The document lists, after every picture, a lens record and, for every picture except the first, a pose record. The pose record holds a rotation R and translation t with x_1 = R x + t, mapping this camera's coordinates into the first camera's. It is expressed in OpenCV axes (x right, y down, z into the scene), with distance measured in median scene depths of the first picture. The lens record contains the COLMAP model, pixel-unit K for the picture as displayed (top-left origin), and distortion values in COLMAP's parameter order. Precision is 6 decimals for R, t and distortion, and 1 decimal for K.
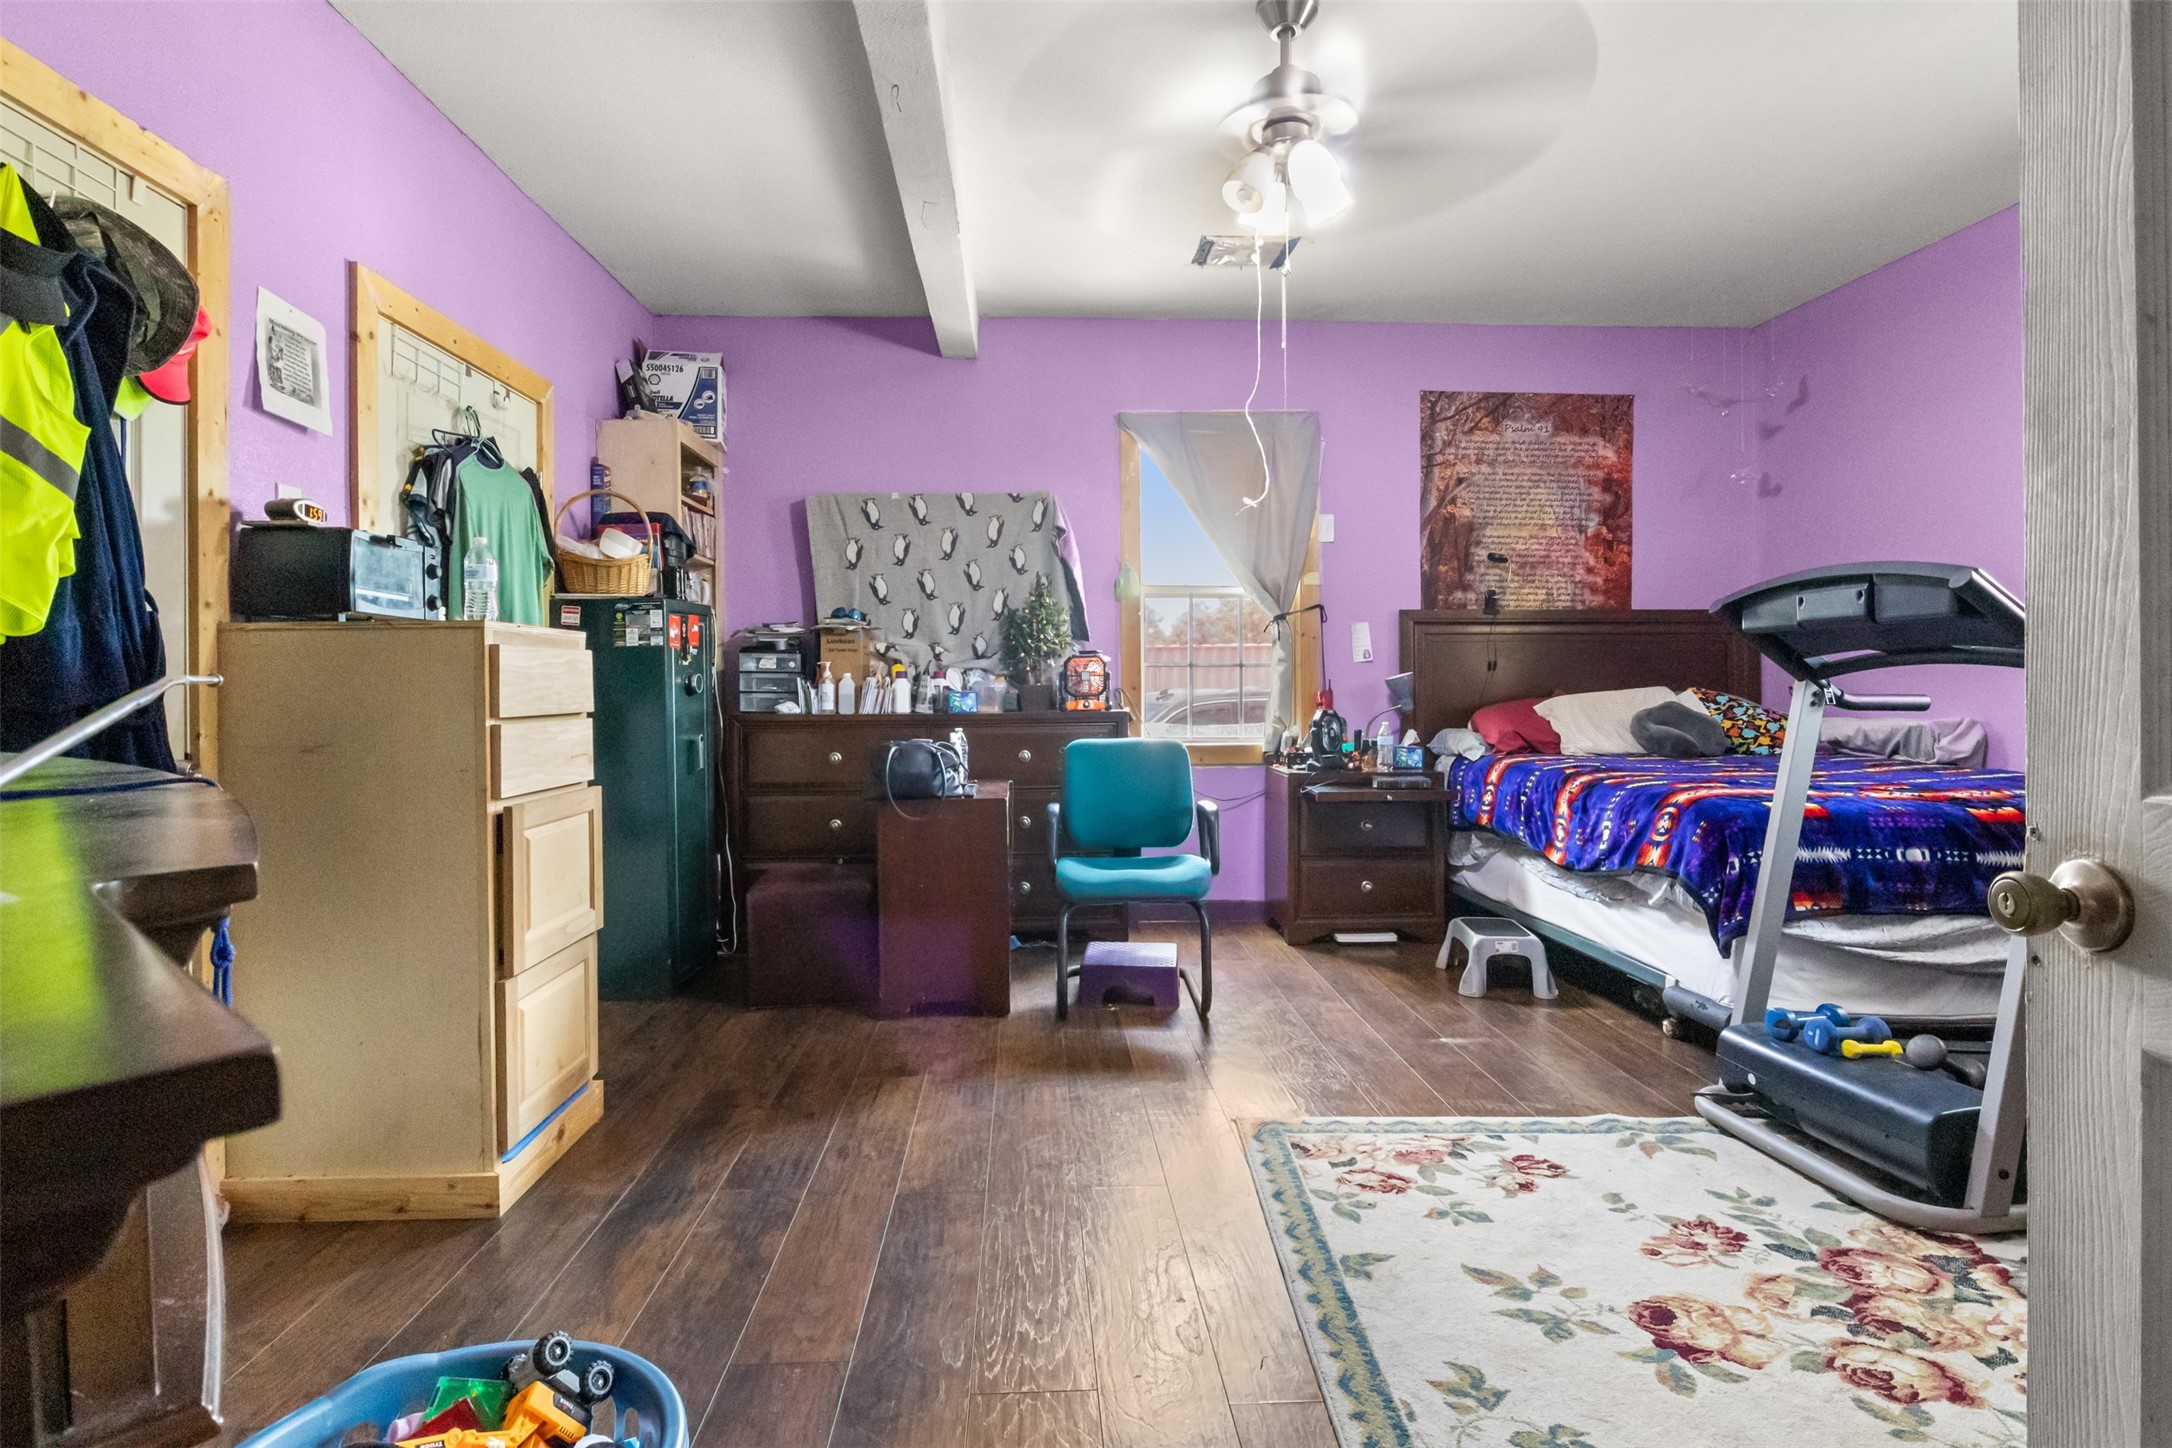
lens RADIAL K [[1086.6, 0, 1079.6], [0, 1086.6, 704.7], [0, 0, 1]] dist [-0.000062, 0.000450]
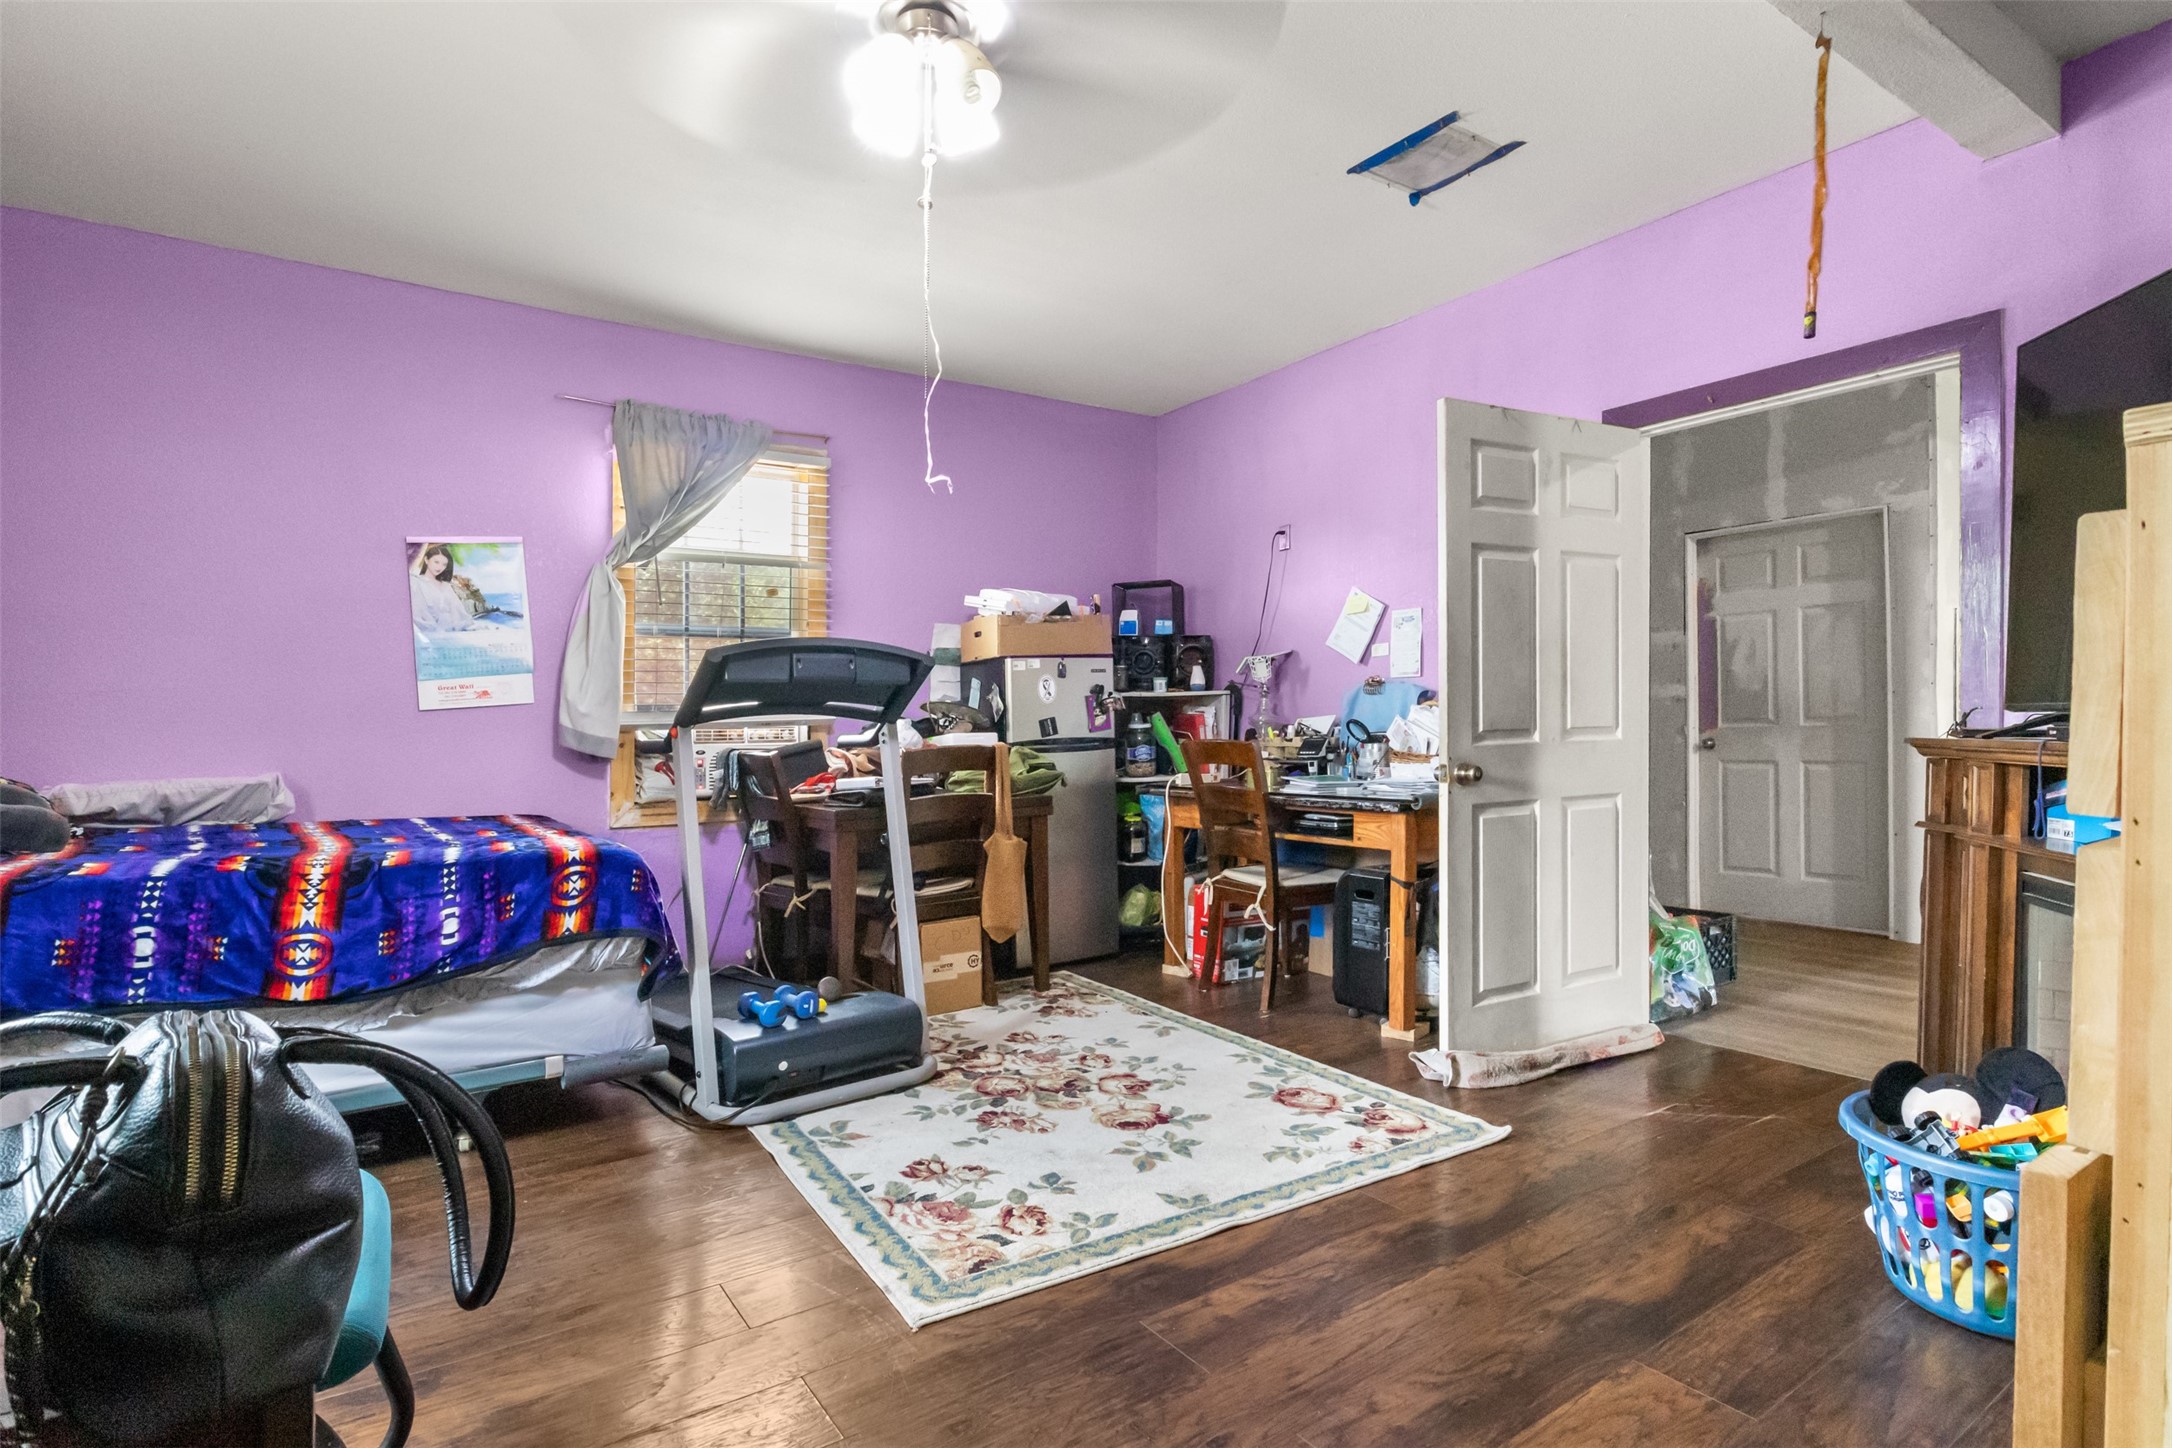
lens RADIAL K [[1086.6, 0, 1081.6], [0, 1086.6, 723.9], [0, 0, 1]] dist [-0.000062, 0.000450]
pose [[-0.517547, 0.013270, 0.855552, -0.701955], [0.030055, 0.999545, 0.002677, -0.024933], [-0.855127, 0.027099, -0.517710, 1.650956]]
